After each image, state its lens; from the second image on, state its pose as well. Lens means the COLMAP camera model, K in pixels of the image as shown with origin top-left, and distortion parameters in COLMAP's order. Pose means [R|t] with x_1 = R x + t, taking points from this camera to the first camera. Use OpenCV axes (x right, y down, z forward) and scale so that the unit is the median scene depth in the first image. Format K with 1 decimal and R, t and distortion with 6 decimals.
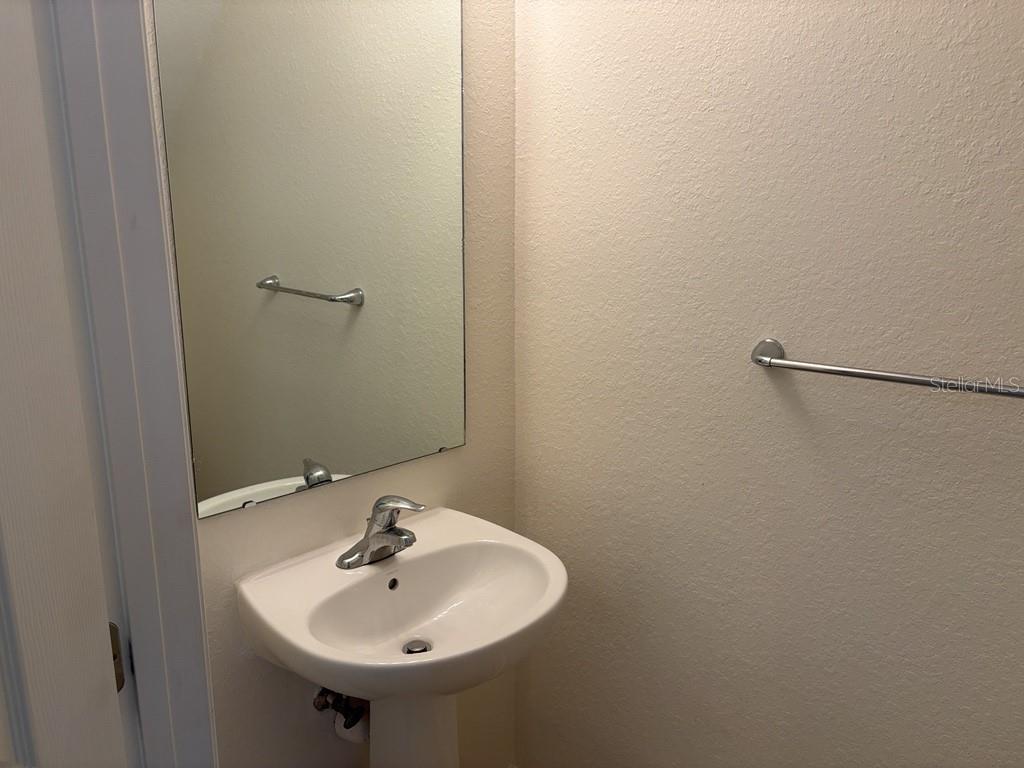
lens RADIAL K [[773.0, 0, 511.4], [0, 773.0, 383.4], [0, 0, 1]] dist [0.044489, -0.042623]
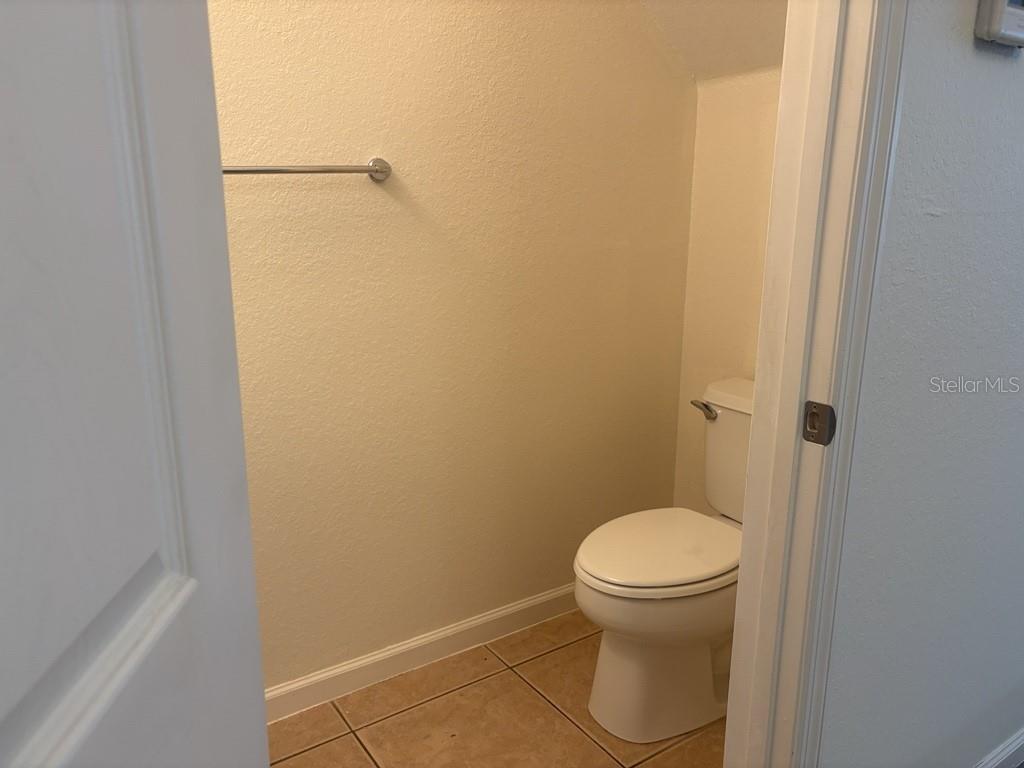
lens RADIAL K [[773.0, 0, 511.0], [0, 773.0, 384.2], [0, 0, 1]] dist [0.044489, -0.042623]
pose [[0.208539, -0.245462, 0.946710, -0.764798], [0.204498, 0.957539, 0.203223, 0.147101], [-0.956395, 0.151220, 0.249880, 0.341366]]
